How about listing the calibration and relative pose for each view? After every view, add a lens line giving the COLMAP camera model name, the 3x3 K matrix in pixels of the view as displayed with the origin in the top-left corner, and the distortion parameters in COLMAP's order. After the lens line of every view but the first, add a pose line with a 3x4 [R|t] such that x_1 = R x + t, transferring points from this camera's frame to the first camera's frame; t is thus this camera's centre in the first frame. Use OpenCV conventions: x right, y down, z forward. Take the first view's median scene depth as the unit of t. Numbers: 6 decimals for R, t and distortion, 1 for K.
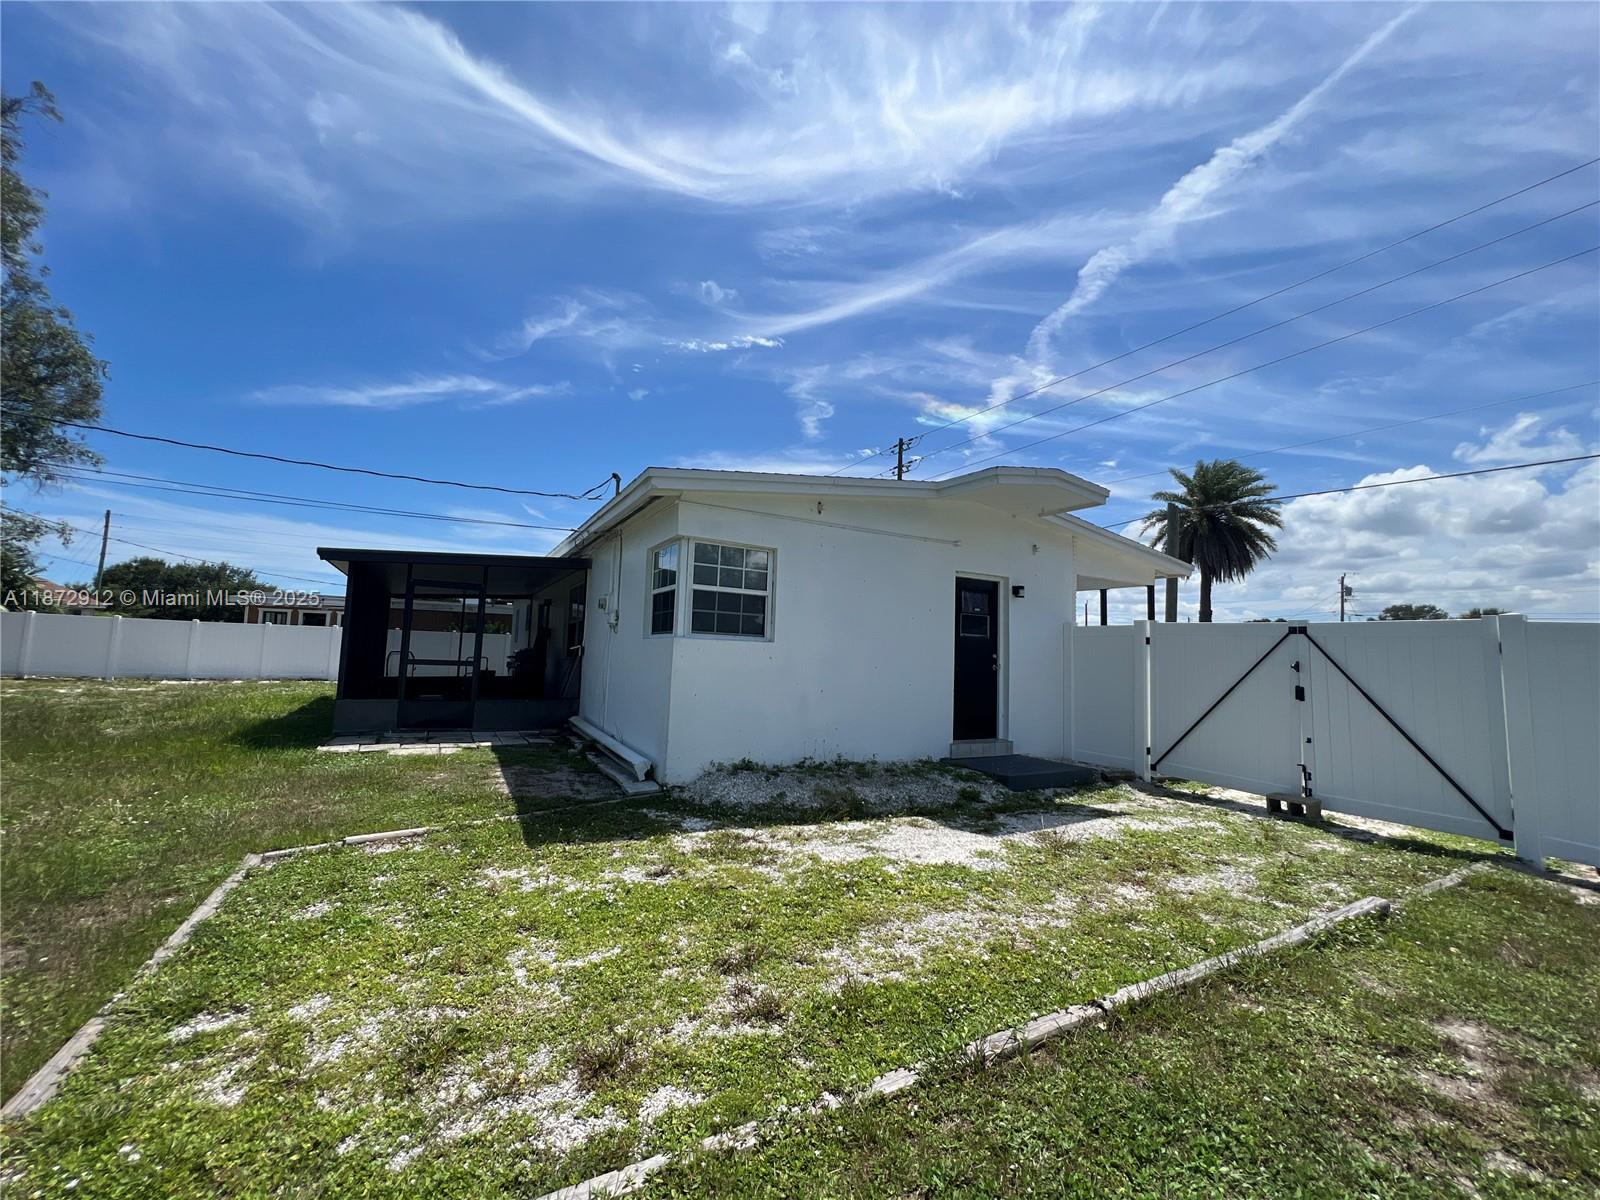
lens RADIAL K [[646.1, 0, 800.0], [0, 646.1, 600.0], [0, 0, 1]] dist [-0.001791, 0.000899]
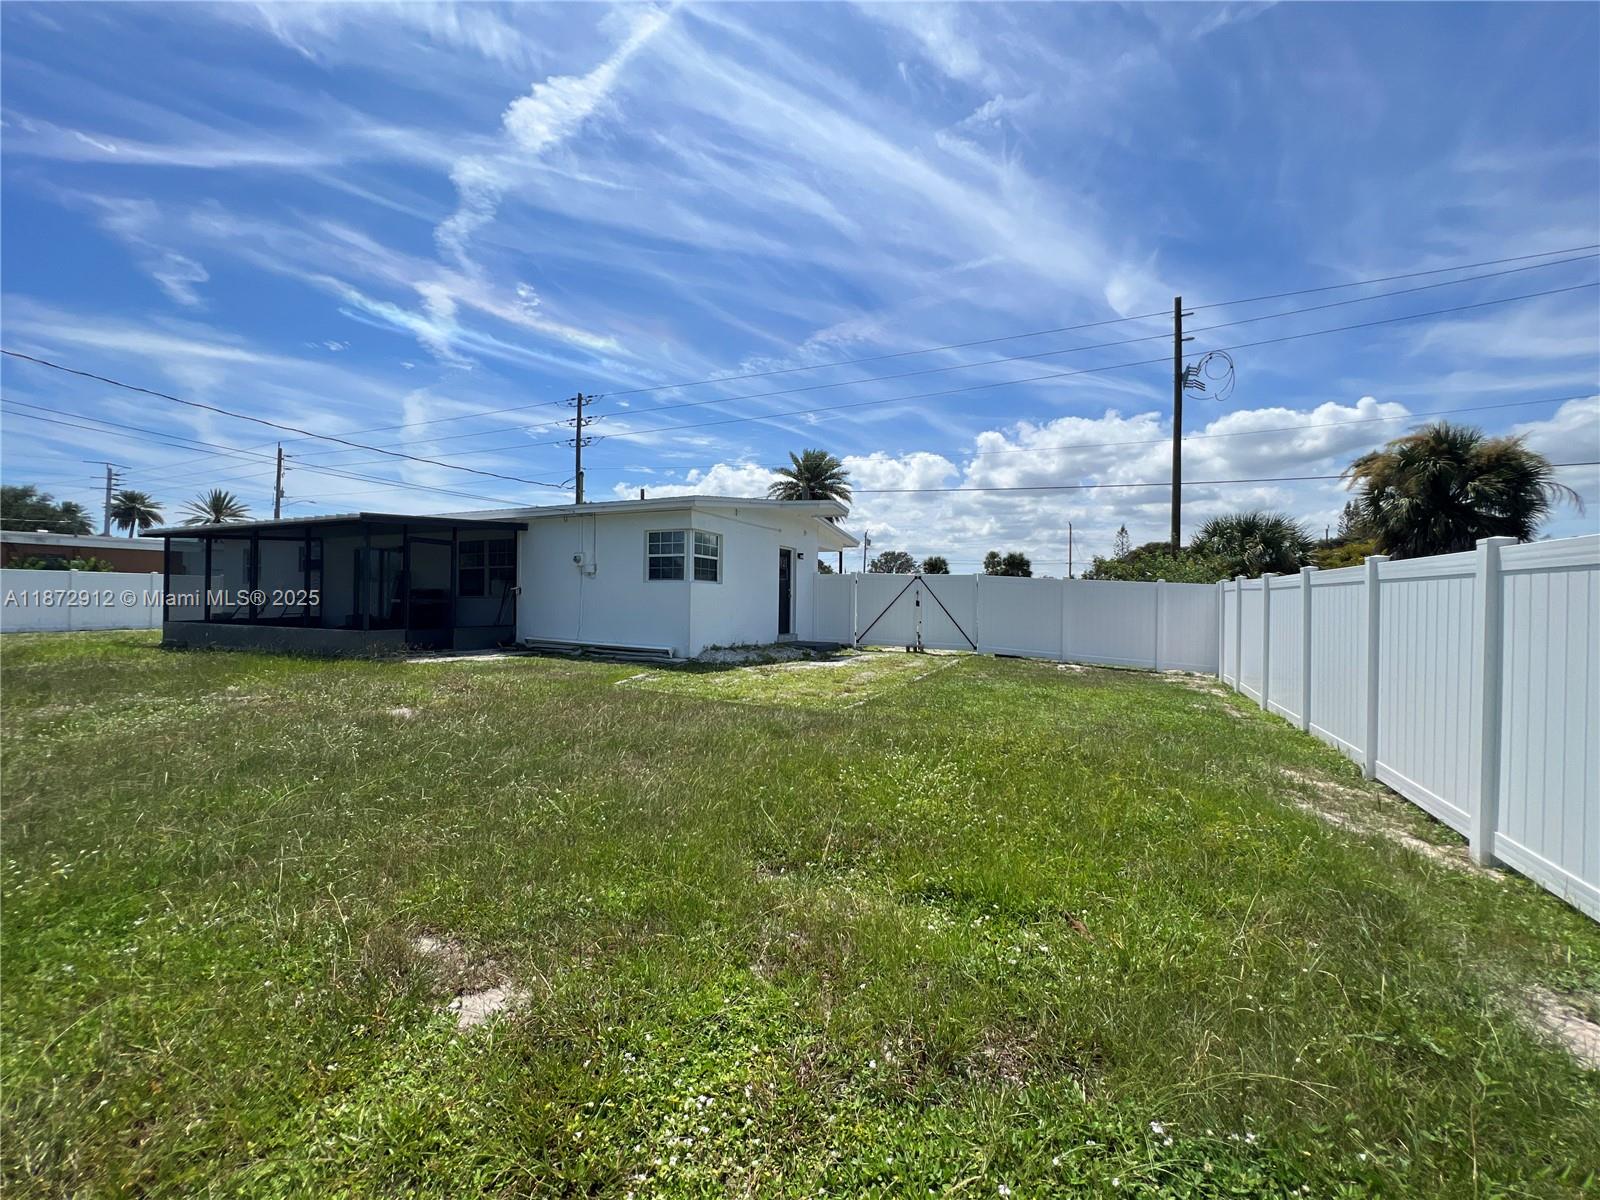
lens RADIAL K [[646.1, 0, 800.0], [0, 646.1, 600.0], [0, 0, 1]] dist [-0.001791, 0.000899]
pose [[0.818404, -0.022177, 0.574215, -0.865314], [-0.034018, 0.995633, 0.086938, -0.057183], [-0.573635, -0.090685, 0.814076, -0.637470]]
